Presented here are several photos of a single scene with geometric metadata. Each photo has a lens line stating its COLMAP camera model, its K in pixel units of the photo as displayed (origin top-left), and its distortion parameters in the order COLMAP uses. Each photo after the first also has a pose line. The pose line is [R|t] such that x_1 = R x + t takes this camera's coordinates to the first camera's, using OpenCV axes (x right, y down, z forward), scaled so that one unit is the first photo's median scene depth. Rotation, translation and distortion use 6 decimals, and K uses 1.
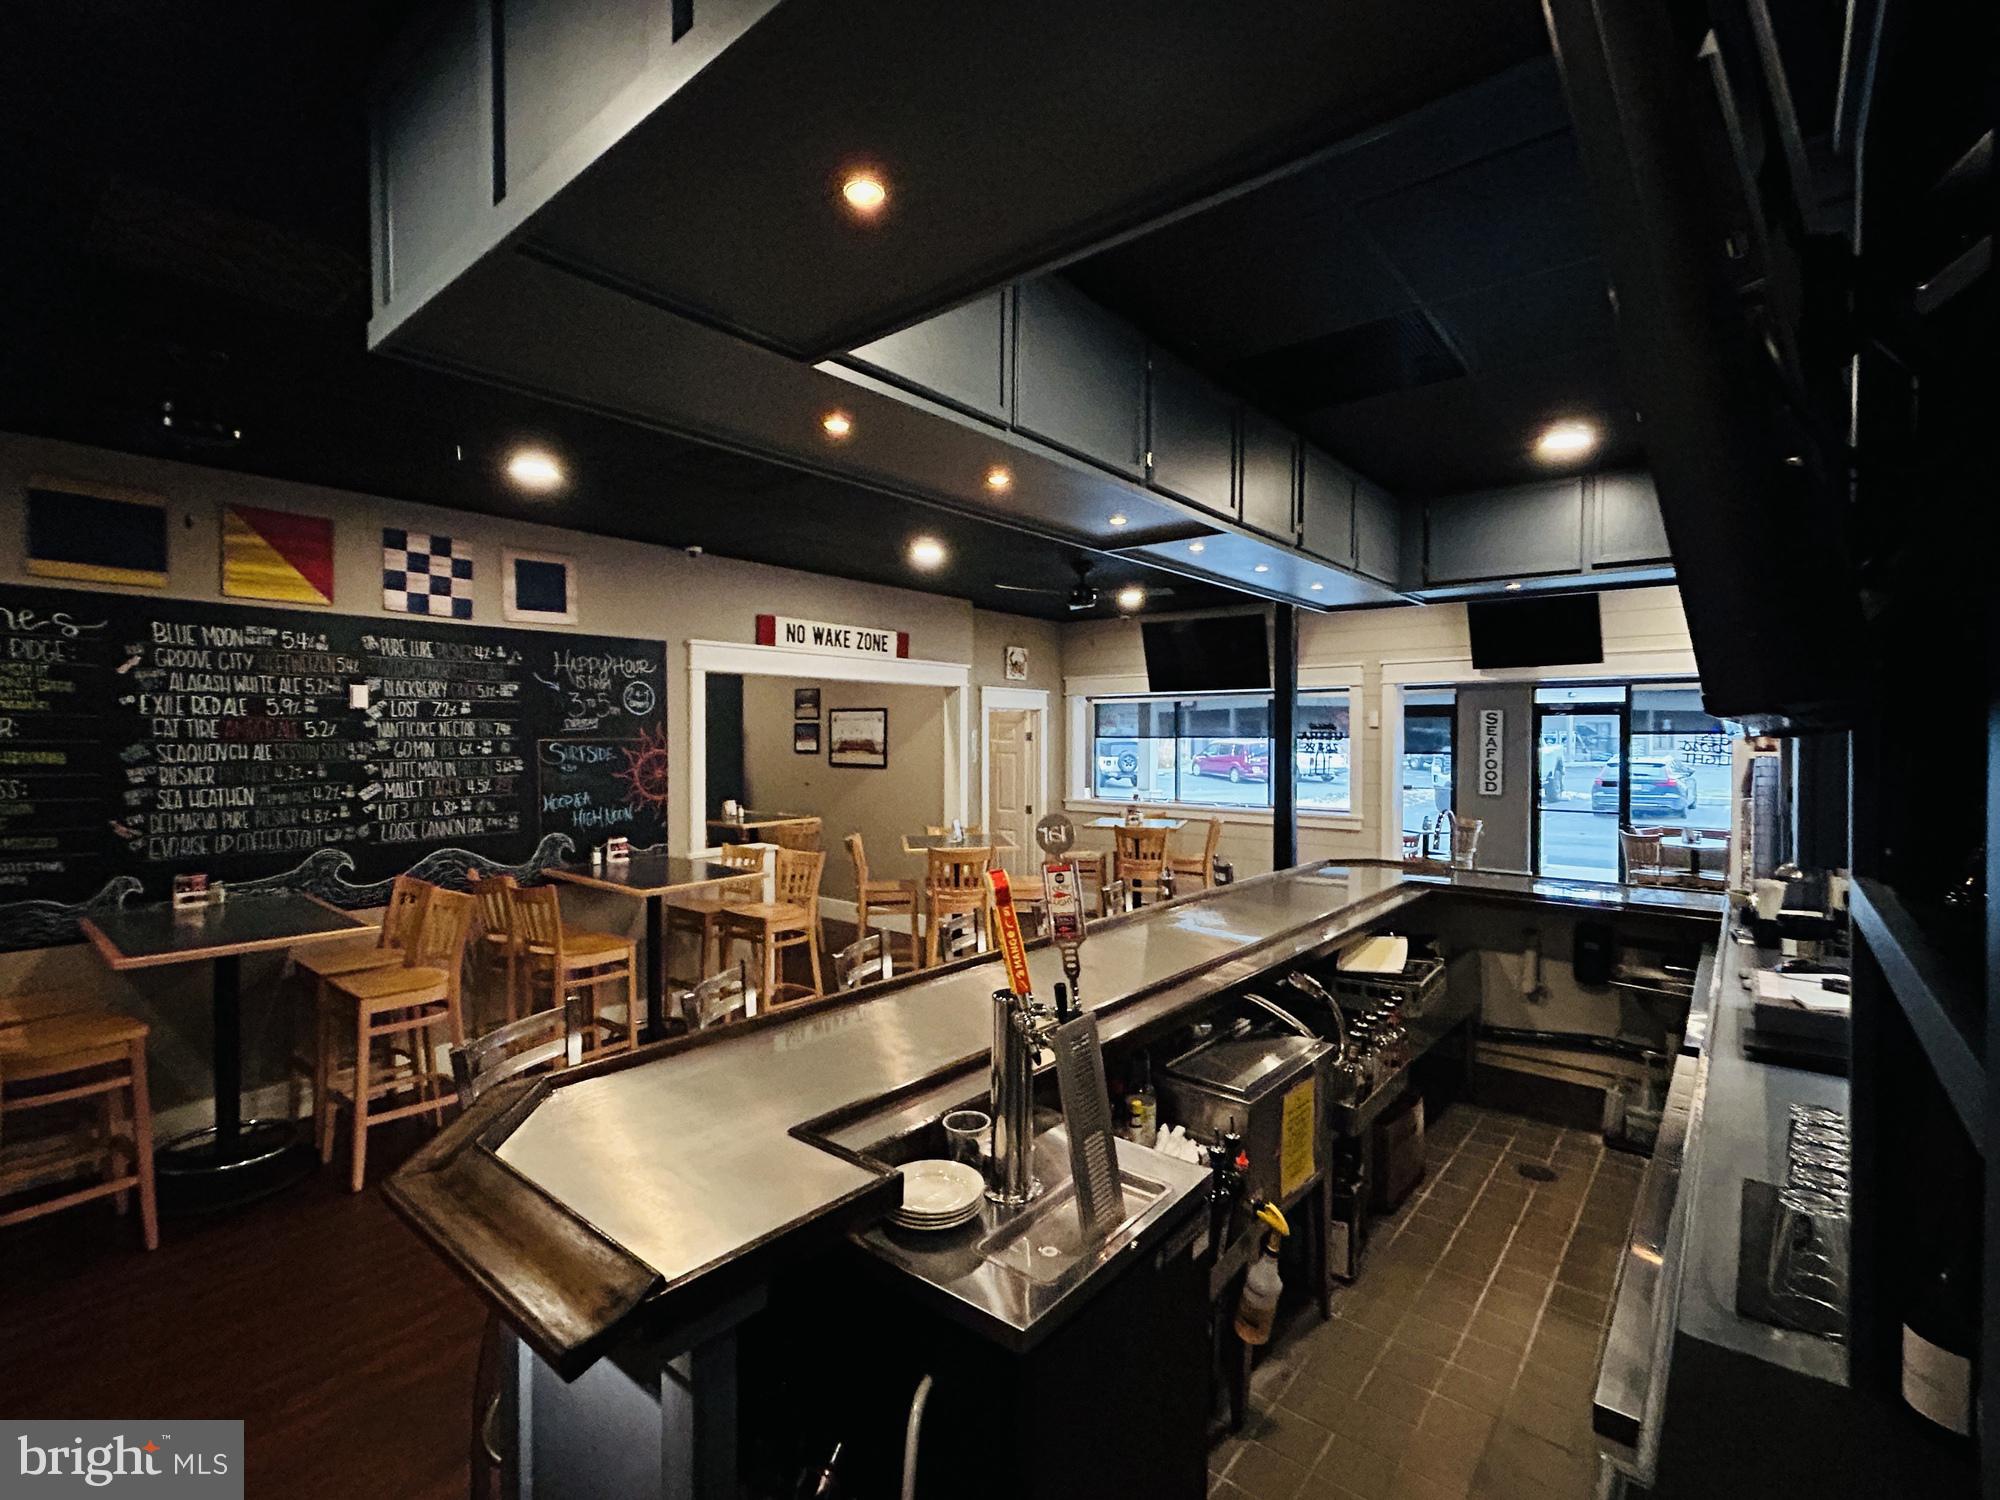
lens RADIAL K [[897.9, 0, 998.6], [0, 897.9, 746.8], [0, 0, 1]] dist [-0.000648, -0.000062]
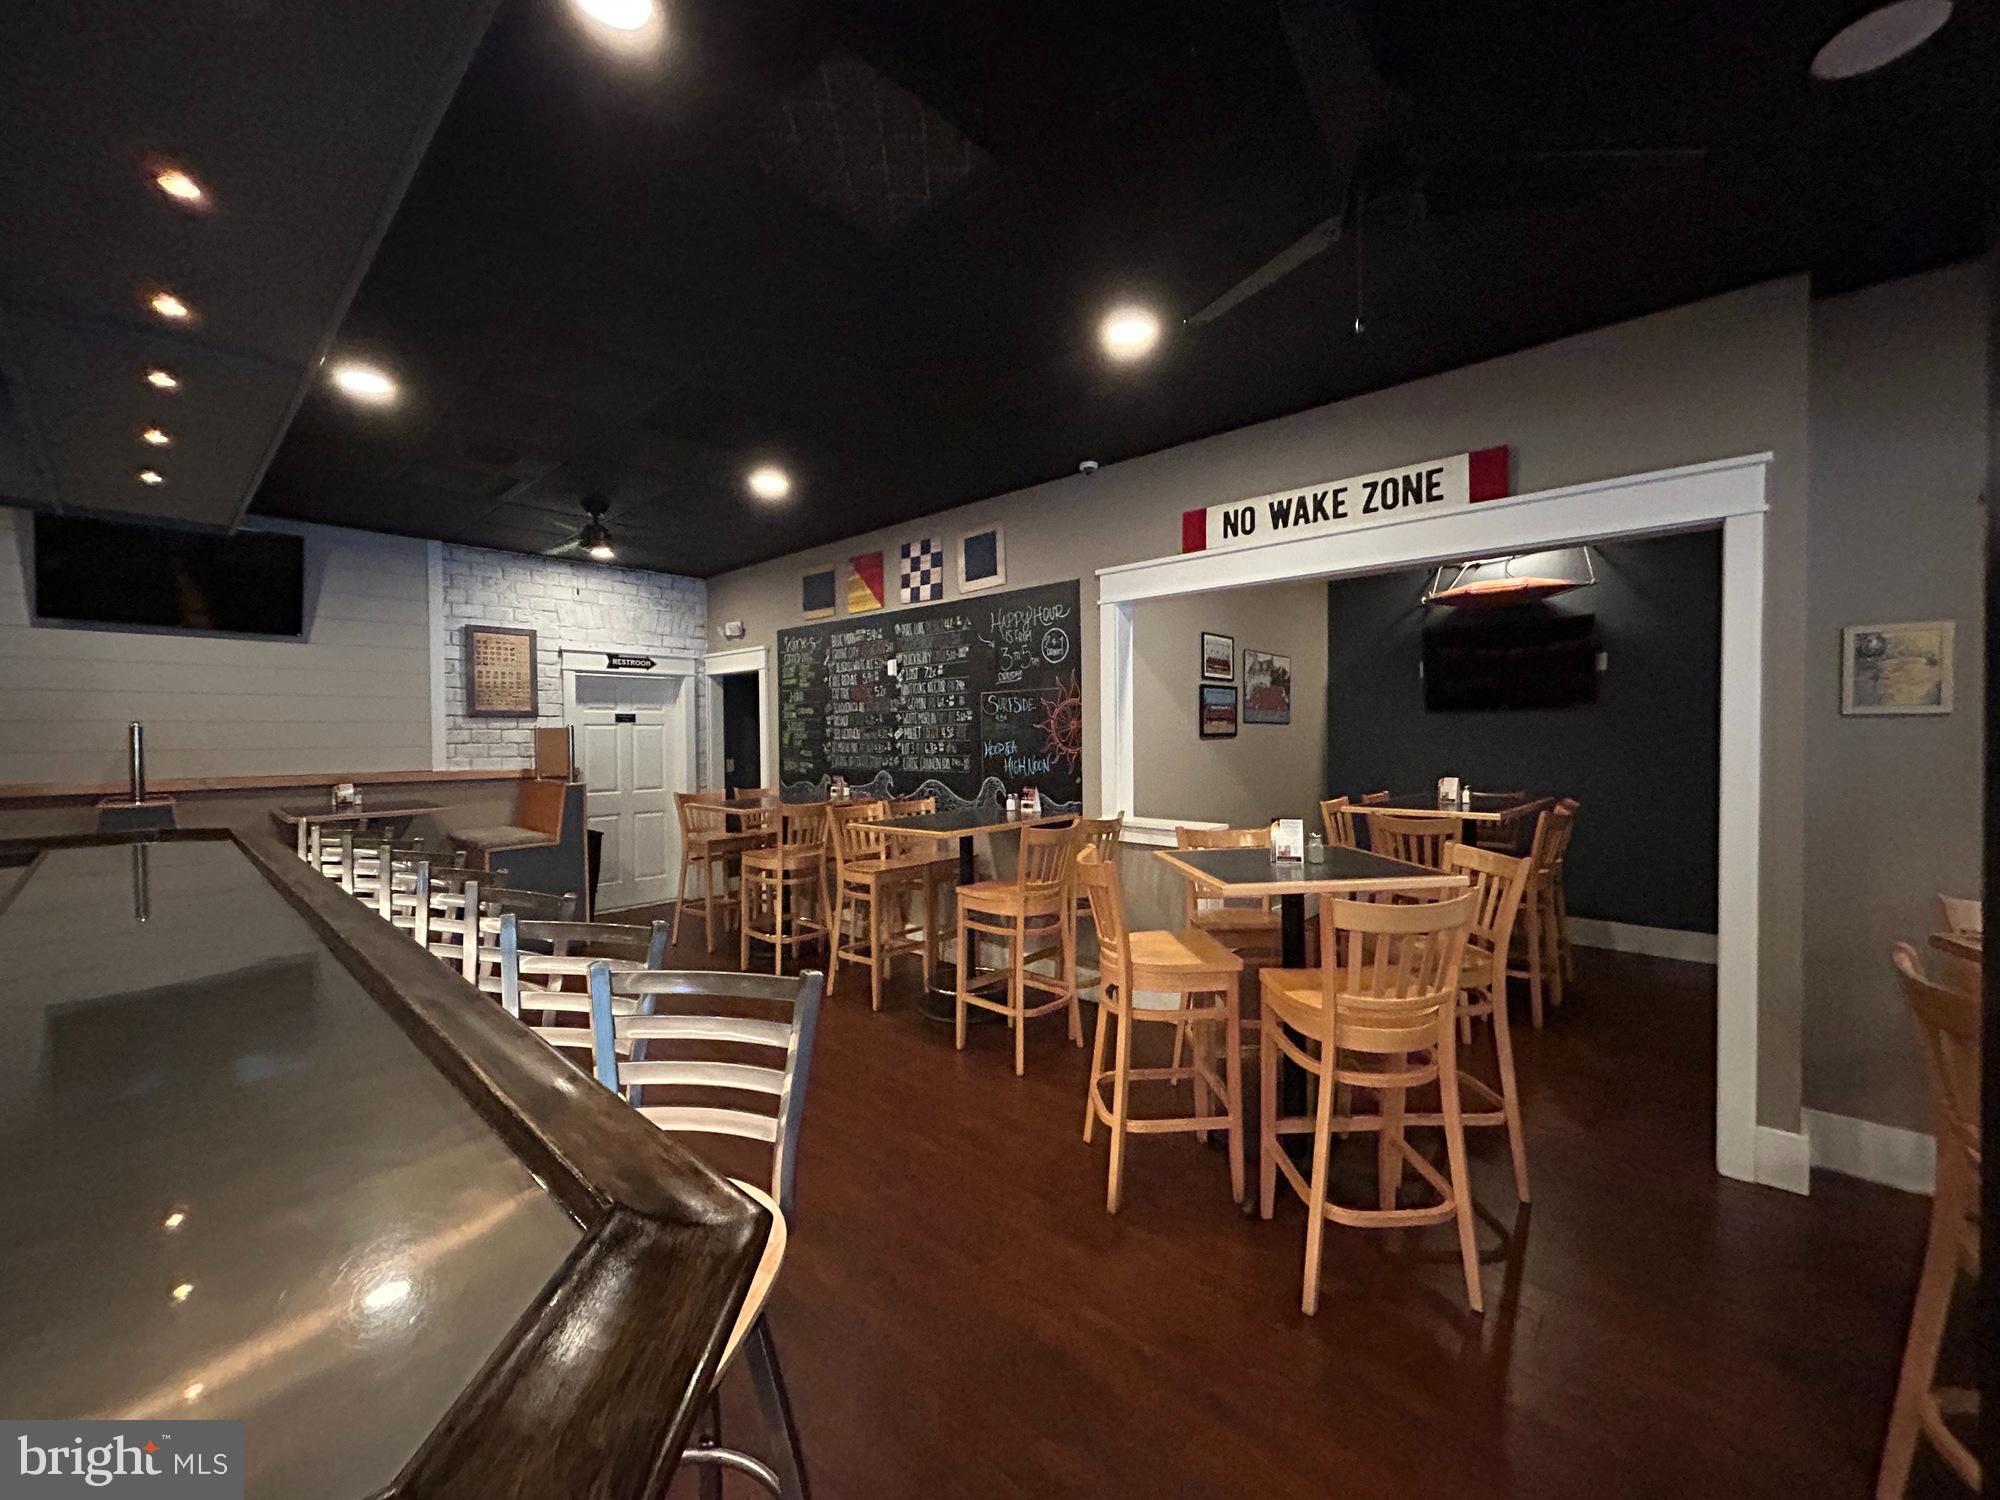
lens RADIAL K [[808.0, 0, 997.7], [0, 808.0, 751.4], [0, 0, 1]] dist [0.000869, -0.000015]
pose [[-0.059764, 0.025335, -0.997891, 0.525000], [-0.001030, 0.999676, 0.025442, 0.041267], [0.998212, 0.002549, -0.059719, 1.121998]]
